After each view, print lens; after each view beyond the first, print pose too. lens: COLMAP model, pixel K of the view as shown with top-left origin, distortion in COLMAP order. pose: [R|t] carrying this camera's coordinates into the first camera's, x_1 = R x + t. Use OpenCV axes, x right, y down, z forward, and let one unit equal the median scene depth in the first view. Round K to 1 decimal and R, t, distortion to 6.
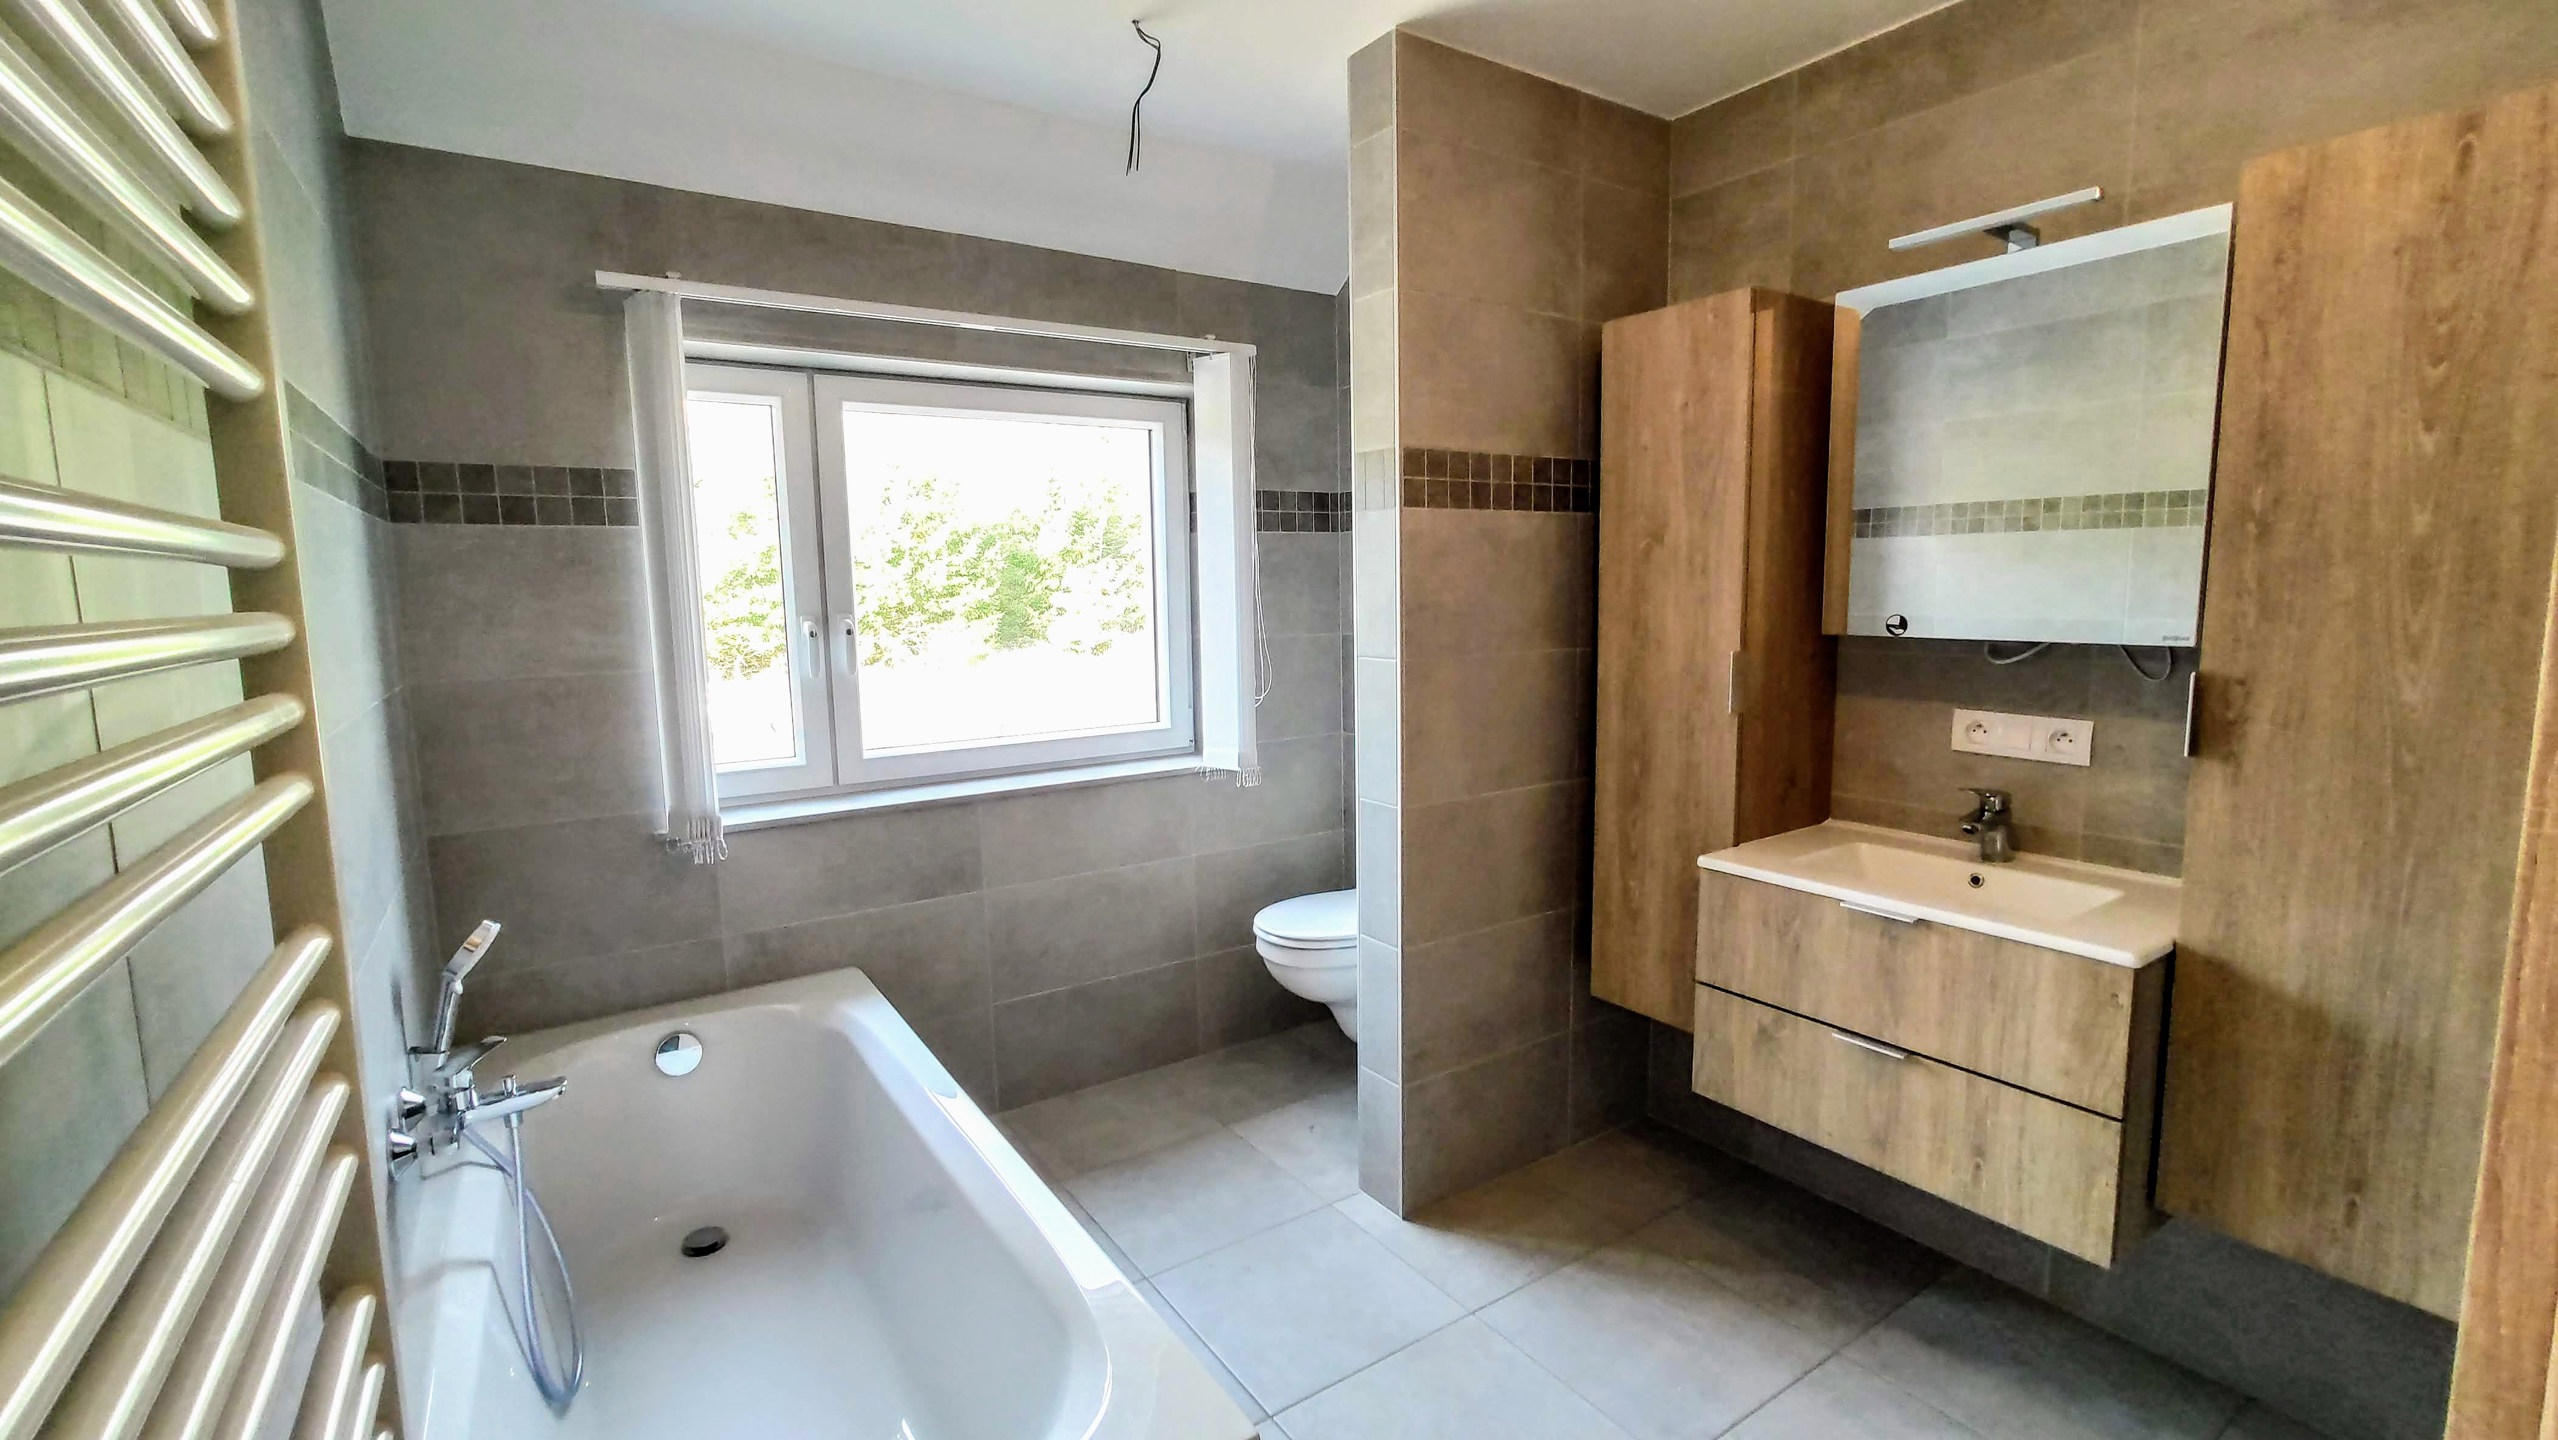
lens RADIAL K [[1113.0, 0, 1290.0], [0, 1113.0, 714.5], [0, 0, 1]] dist [0.002442, 0.002727]
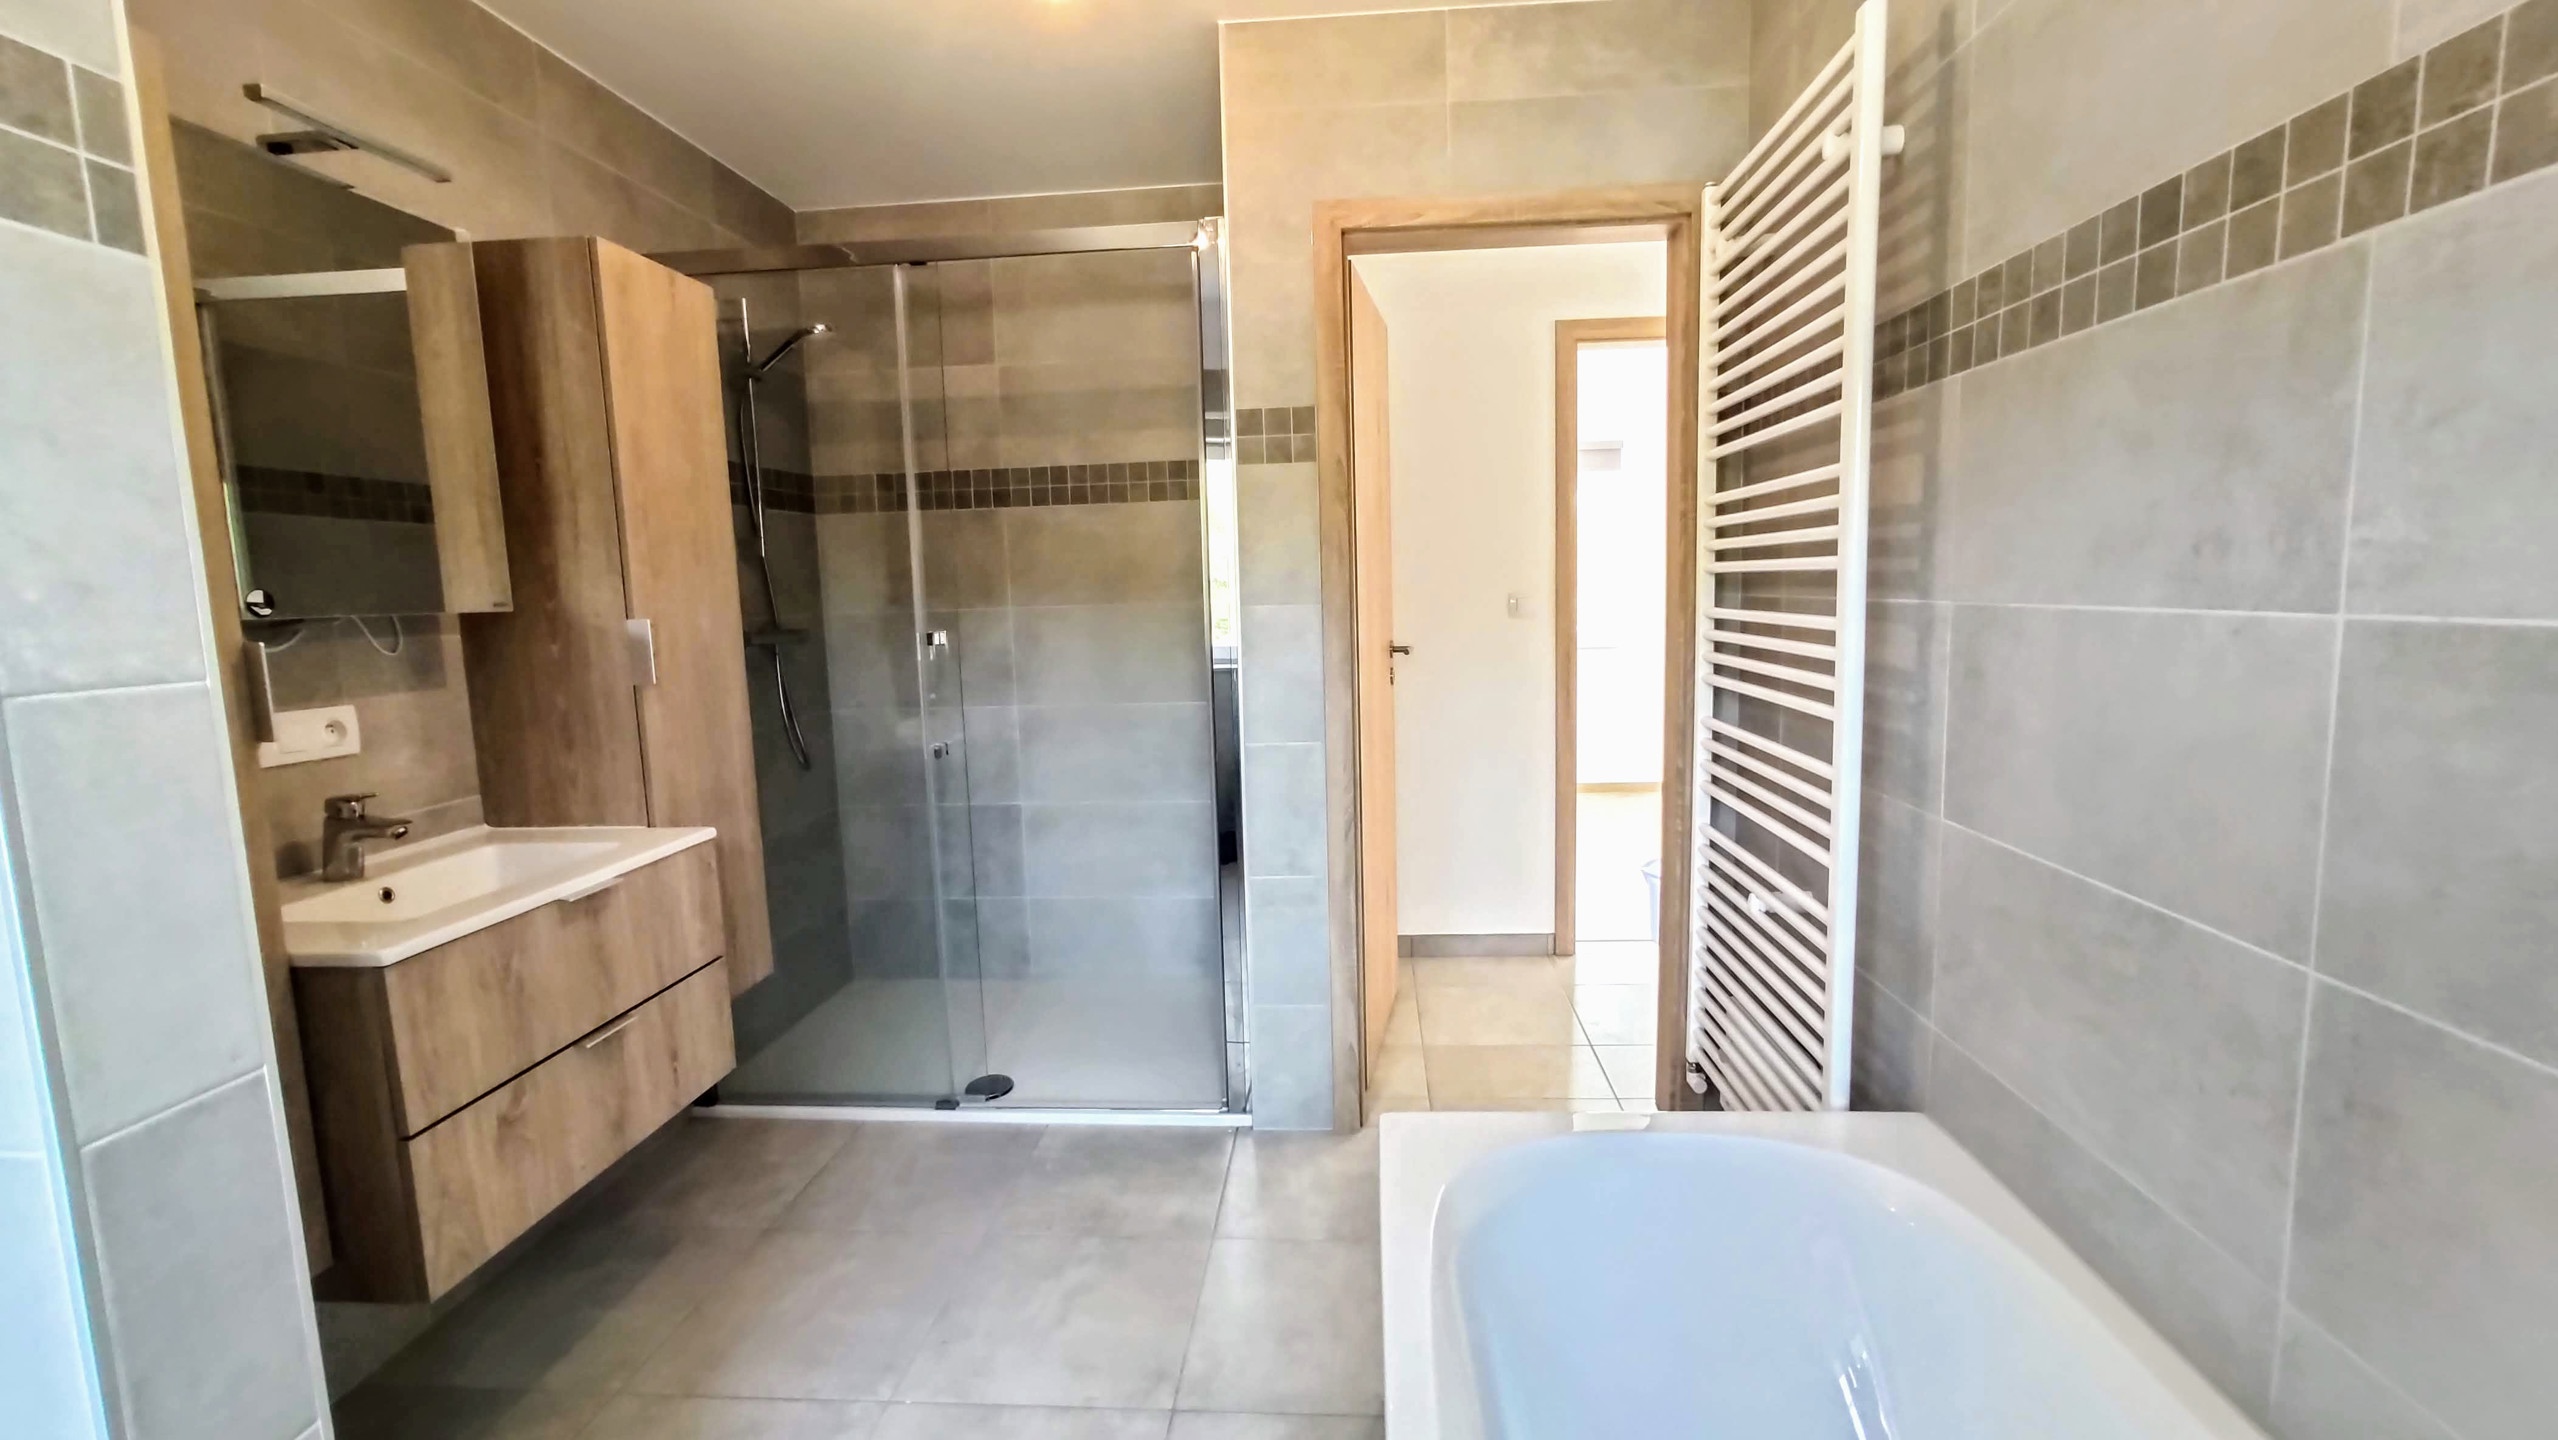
lens RADIAL K [[1113.0, 0, 1280.5], [0, 1113.0, 720.3], [0, 0, 1]] dist [0.002442, 0.002727]
pose [[-0.783793, -0.034795, 0.620046, -0.403457], [0.117052, 0.972257, 0.202524, -0.067725], [-0.609891, 0.231314, -0.757976, 1.045469]]
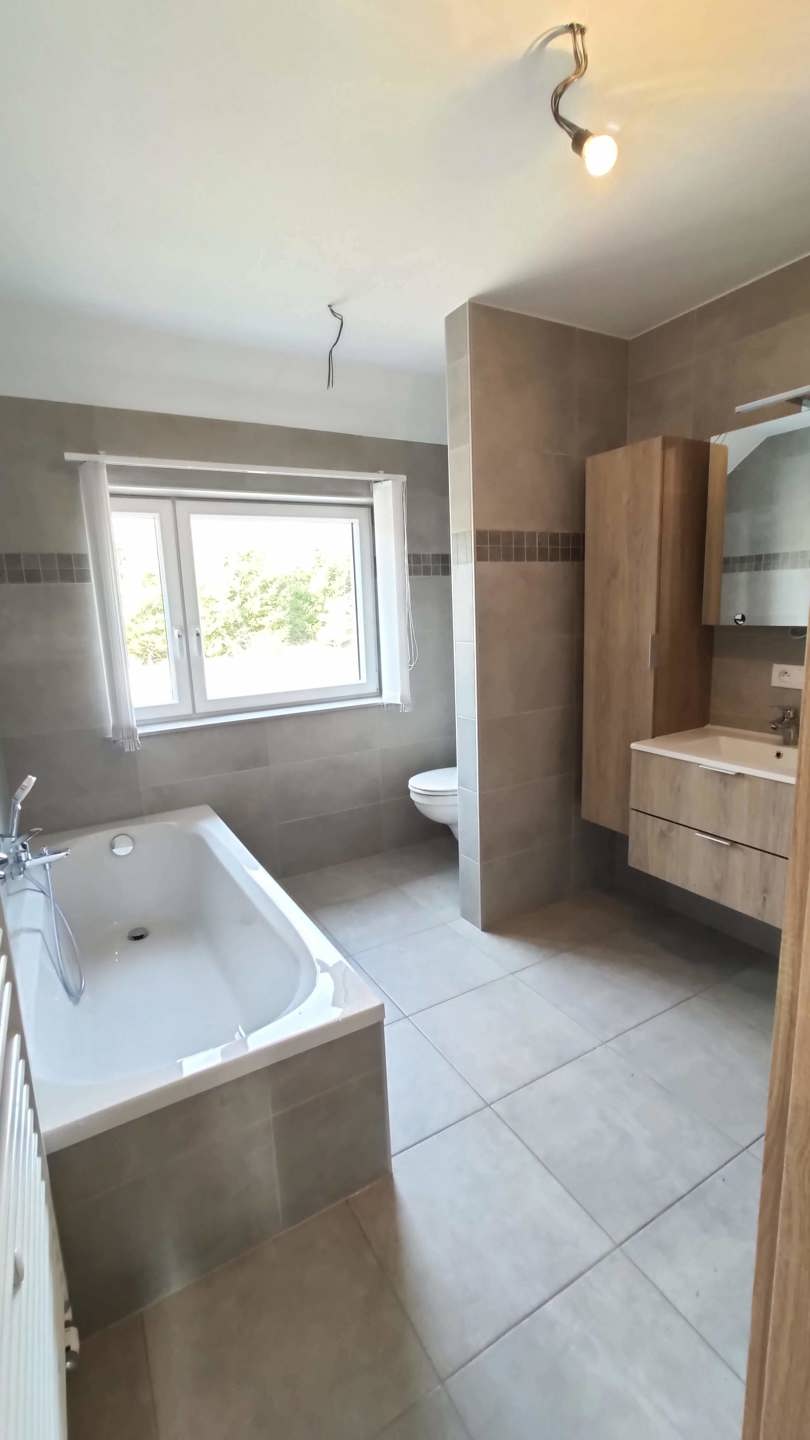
lens RADIAL K [[626.5, 0, 404.6], [0, 626.5, 723.3], [0, 0, 1]] dist [0.002442, 0.002727]
pose [[0.996943, -0.008286, -0.077693, 0.058020], [0.013566, 0.997615, 0.067682, 0.013300], [0.076947, -0.068529, 0.994677, -0.087348]]
